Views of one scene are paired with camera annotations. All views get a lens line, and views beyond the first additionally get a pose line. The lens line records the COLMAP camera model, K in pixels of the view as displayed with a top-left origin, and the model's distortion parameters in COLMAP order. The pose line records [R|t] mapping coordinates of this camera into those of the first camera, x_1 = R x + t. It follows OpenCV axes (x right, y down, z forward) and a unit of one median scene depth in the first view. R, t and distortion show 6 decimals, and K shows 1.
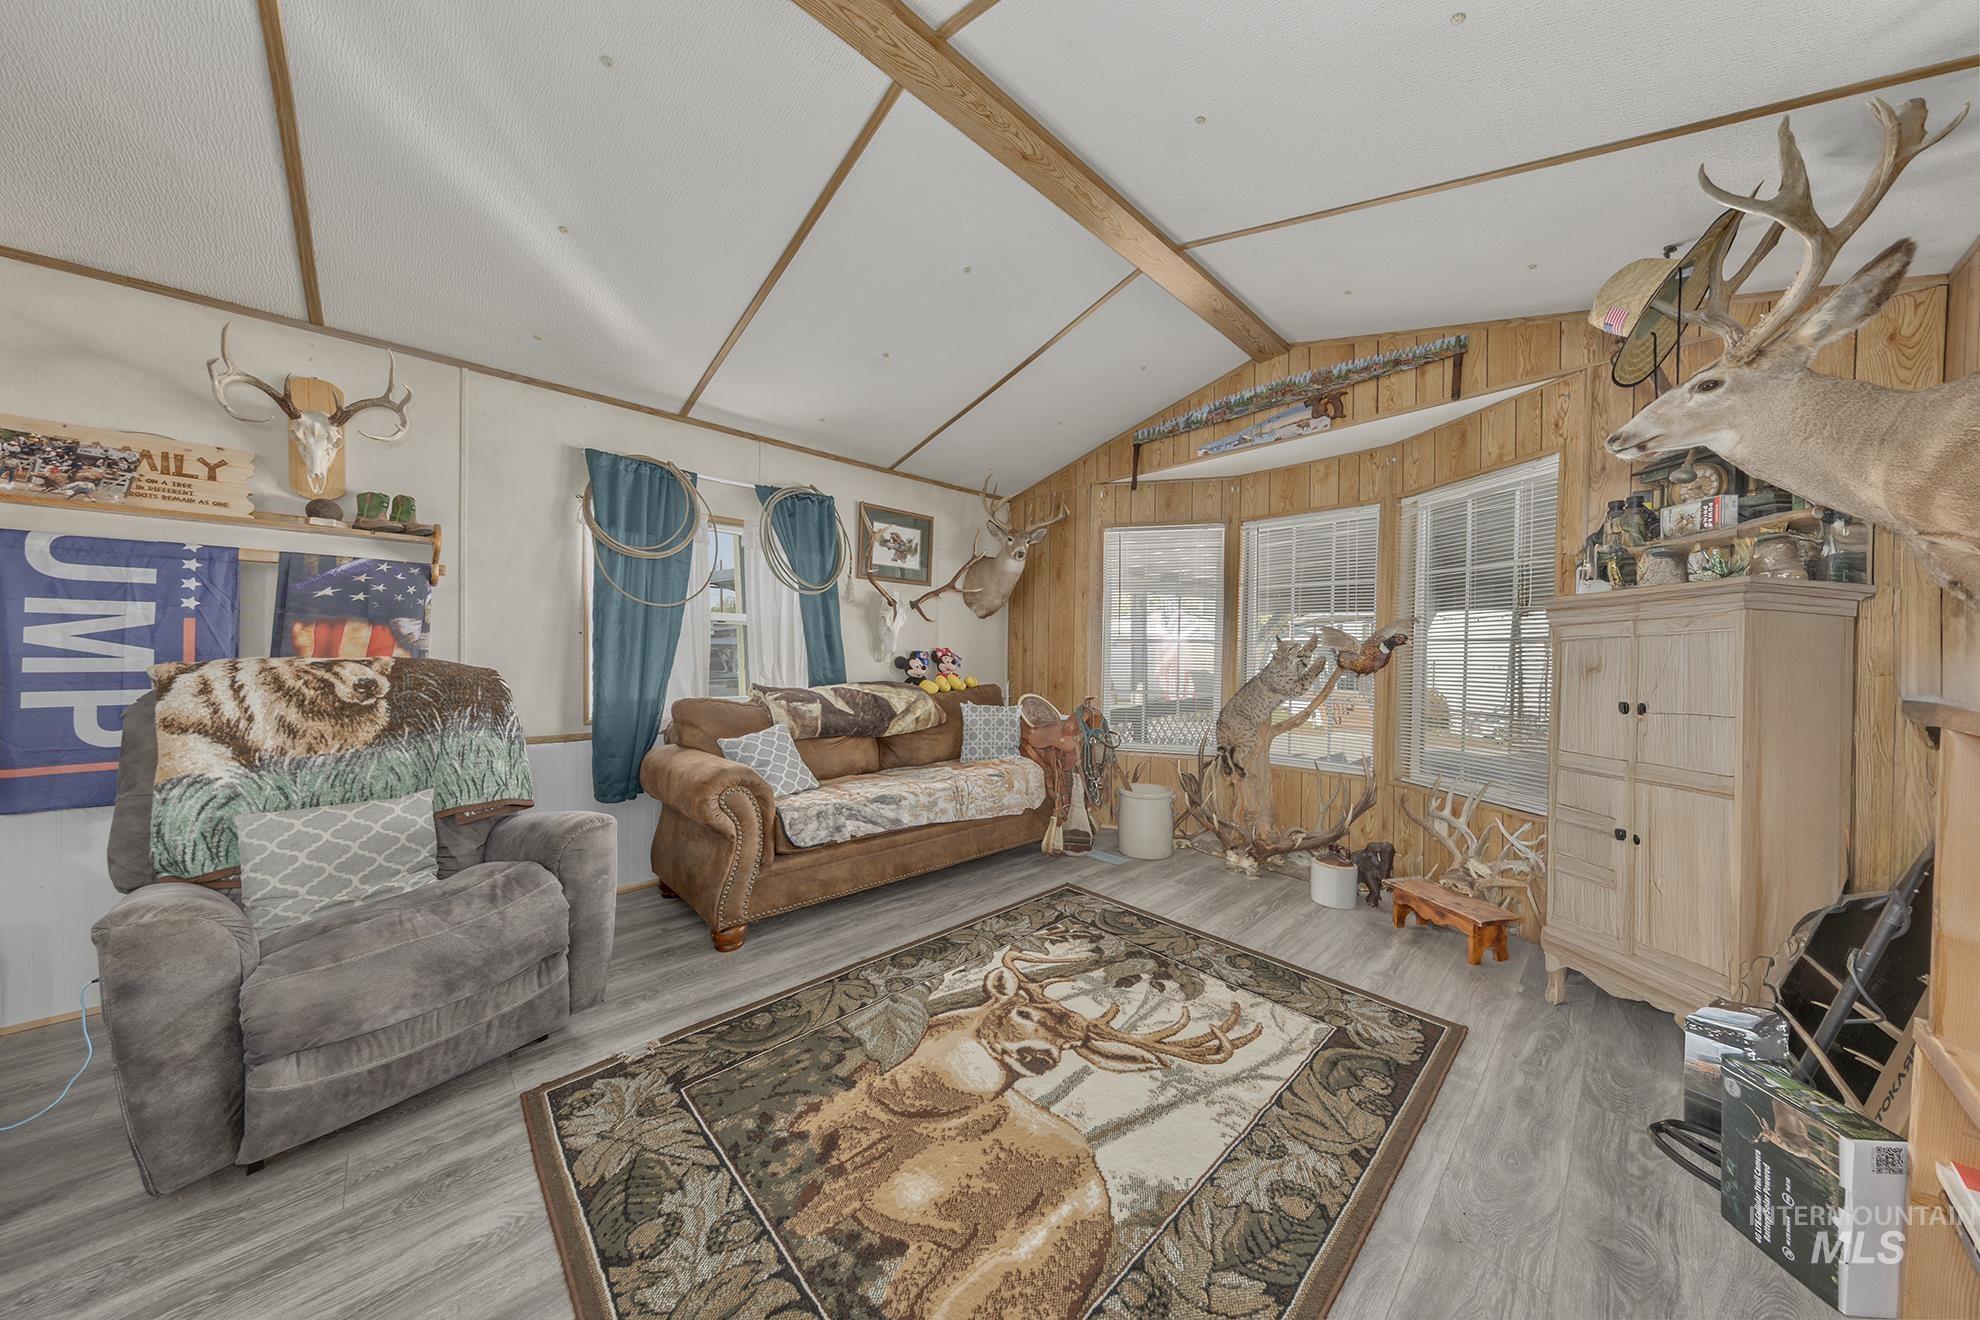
lens RADIAL K [[632.2, 0, 990.0], [0, 632.2, 660.0], [0, 0, 1]] dist [0.011437, -0.000054]
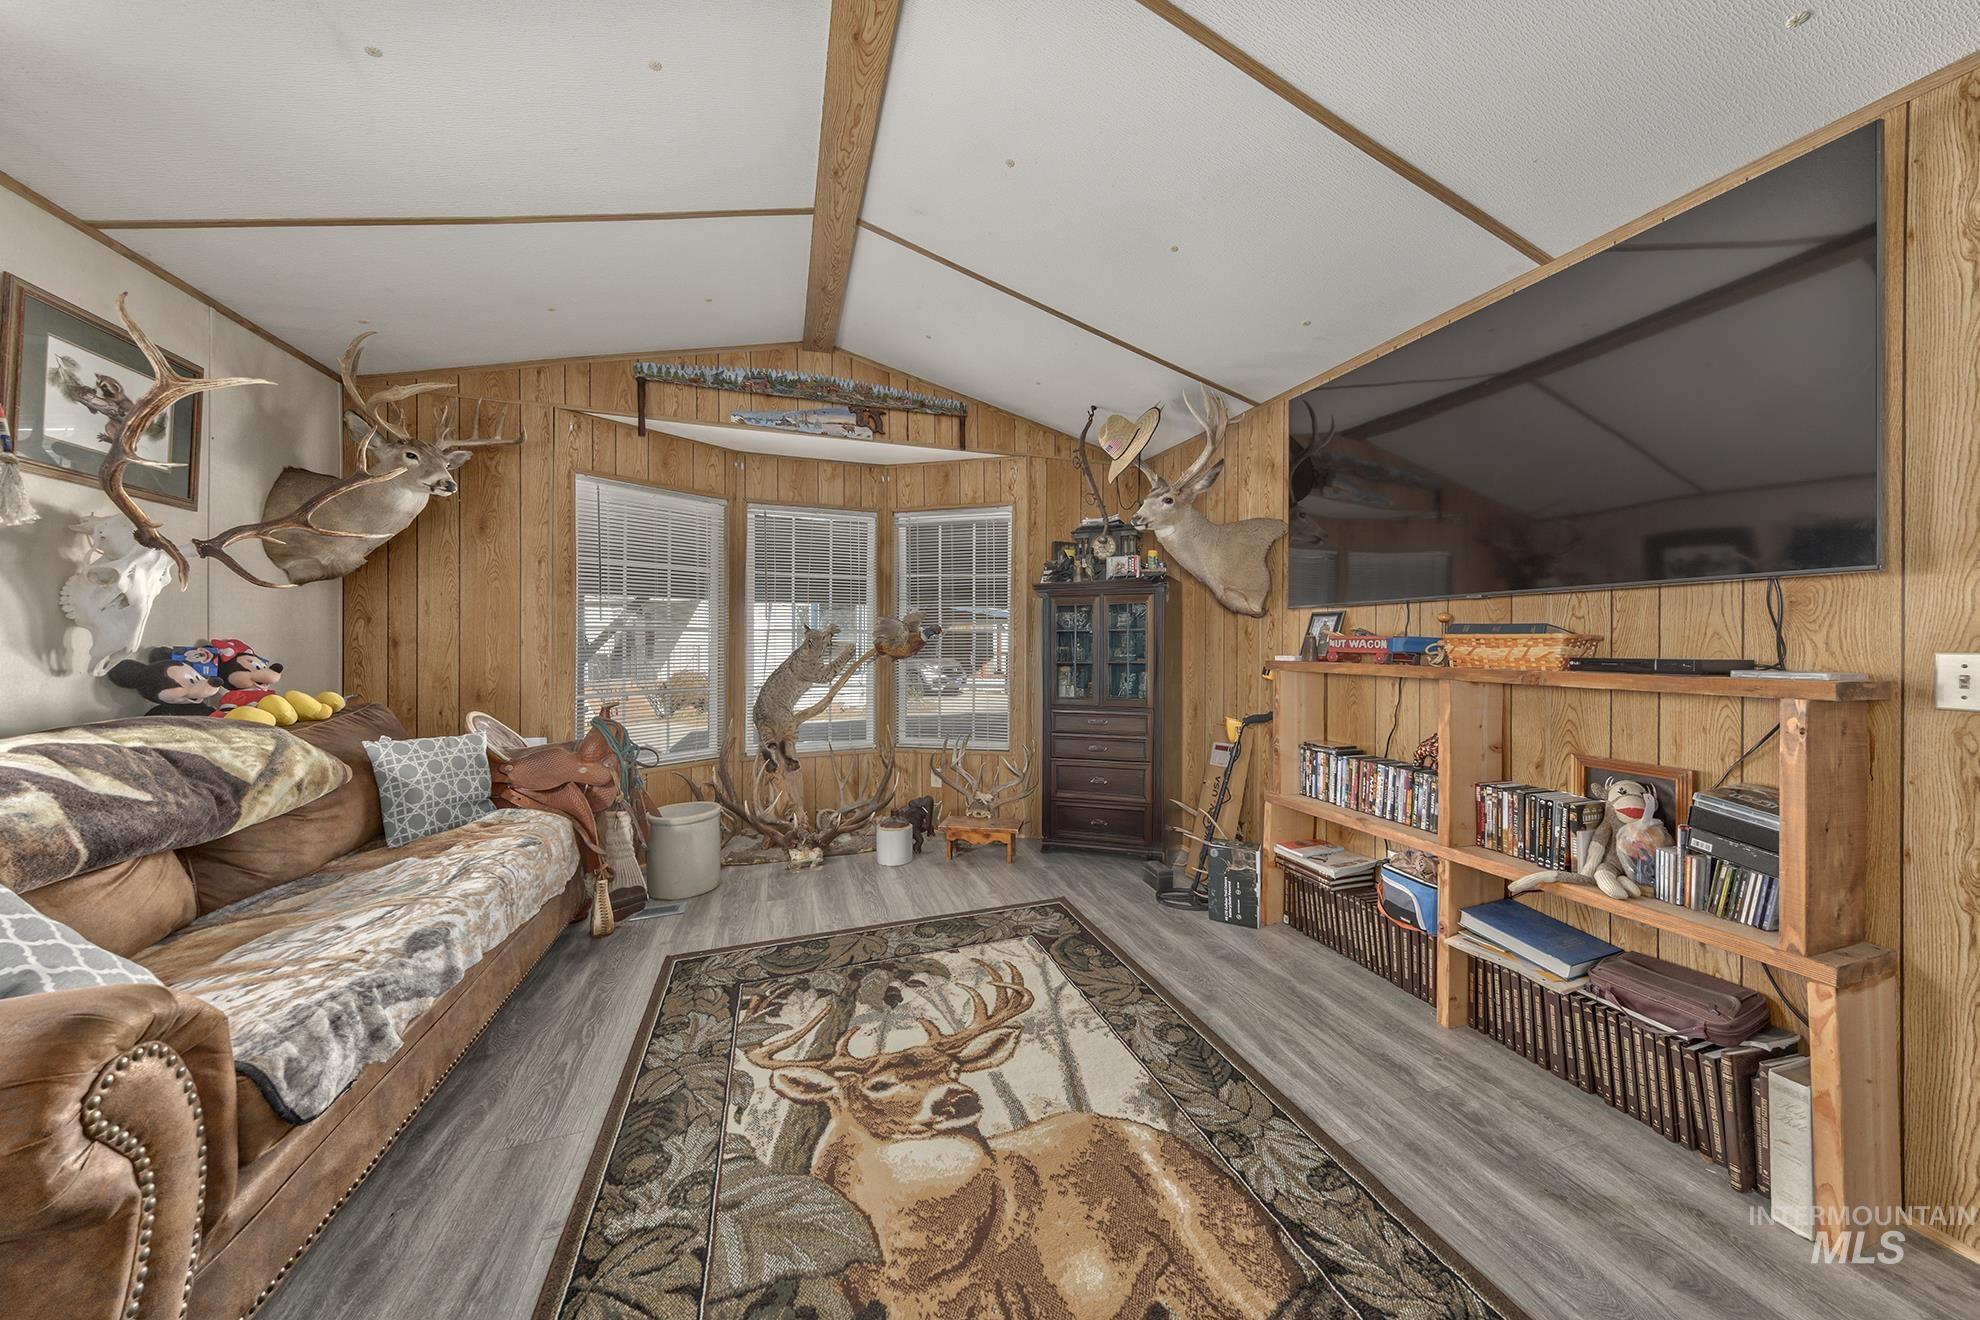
lens RADIAL K [[652.6, 0, 1020.2], [0, 652.6, 637.0], [0, 0, 1]] dist [0.013367, -0.000097]
pose [[0.393839, -0.007223, 0.919151, -0.582223], [0.019251, 0.999815, -0.000392, -0.017499], [-0.918978, 0.017849, 0.393905, 0.434056]]
